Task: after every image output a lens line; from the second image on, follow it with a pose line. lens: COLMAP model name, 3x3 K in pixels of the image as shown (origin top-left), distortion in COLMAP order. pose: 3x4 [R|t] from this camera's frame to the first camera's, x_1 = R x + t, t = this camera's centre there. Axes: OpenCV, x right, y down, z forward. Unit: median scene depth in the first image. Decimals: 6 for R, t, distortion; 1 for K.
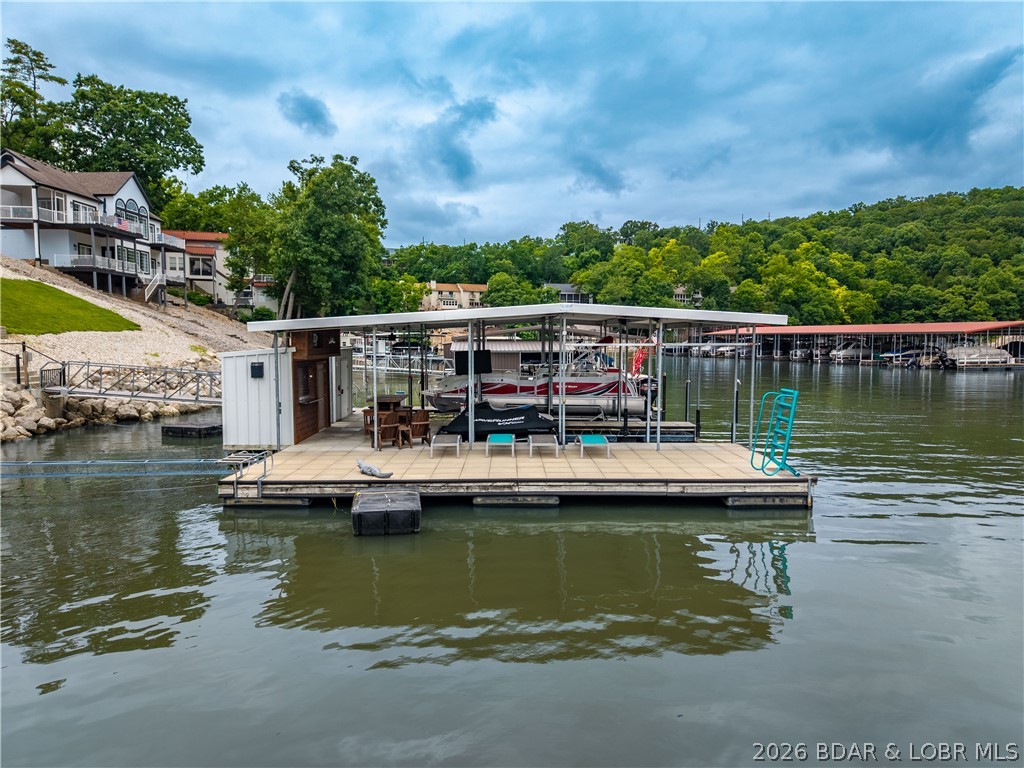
lens RADIAL K [[687.7, 0, 507.4], [0, 687.7, 390.6], [0, 0, 1]] dist [0.007386, -0.003544]
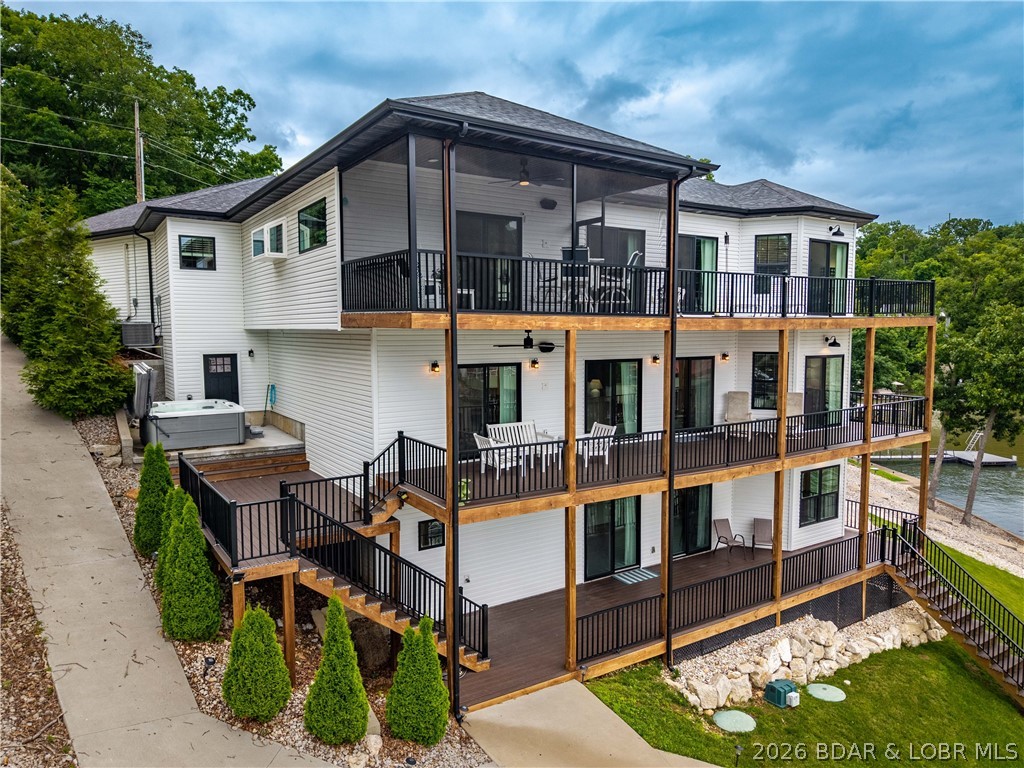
lens RADIAL K [[687.7, 0, 499.6], [0, 687.7, 393.7], [0, 0, 1]] dist [0.007386, -0.003544]
pose [[0.966182, 0.016883, -0.257307, -0.625387], [-0.011612, 0.999691, 0.021988, -0.209430], [0.257598, -0.018256, 0.966080, 0.197574]]
